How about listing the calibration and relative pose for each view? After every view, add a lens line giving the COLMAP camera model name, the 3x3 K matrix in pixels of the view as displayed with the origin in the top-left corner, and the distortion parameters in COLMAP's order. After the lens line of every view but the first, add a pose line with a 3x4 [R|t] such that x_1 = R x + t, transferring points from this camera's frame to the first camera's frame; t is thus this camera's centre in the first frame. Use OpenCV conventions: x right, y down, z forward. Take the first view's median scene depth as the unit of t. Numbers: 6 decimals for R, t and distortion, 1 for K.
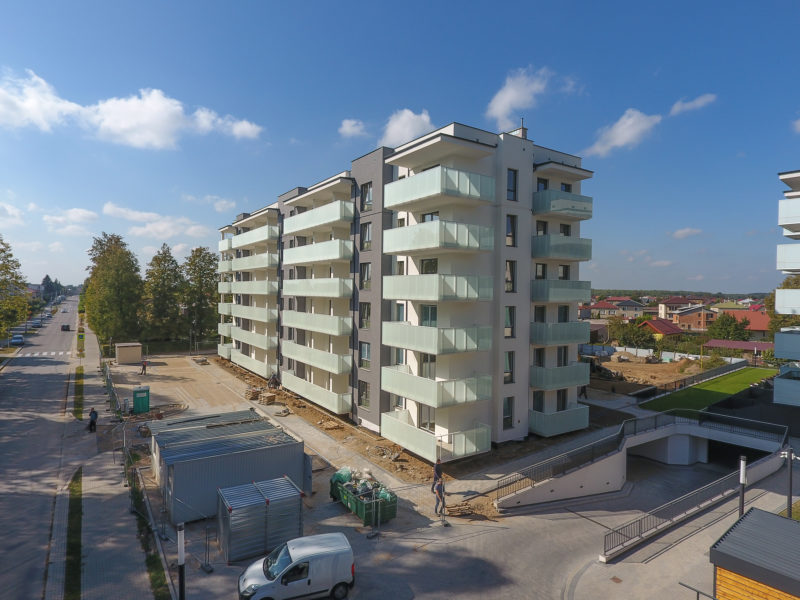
lens RADIAL K [[469.3, 0, 392.0], [0, 469.3, 303.5], [0, 0, 1]] dist [-0.000130, -0.000412]
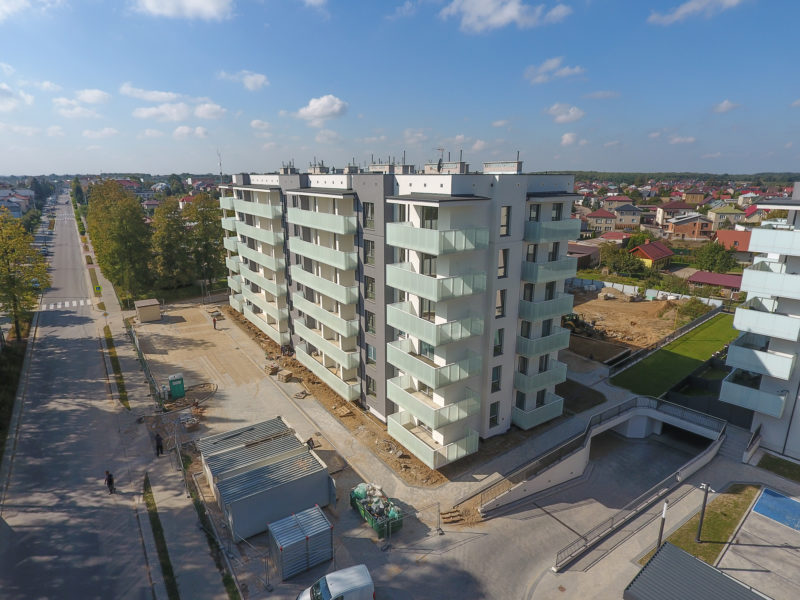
lens RADIAL K [[469.3, 0, 396.0], [0, 469.3, 283.5], [0, 0, 1]] dist [-0.000130, -0.000412]
pose [[0.999786, -0.020693, -0.000196, 0.003669], [0.020101, 0.968823, 0.246935, -0.355948], [-0.004920, -0.246886, 0.969032, -0.066832]]
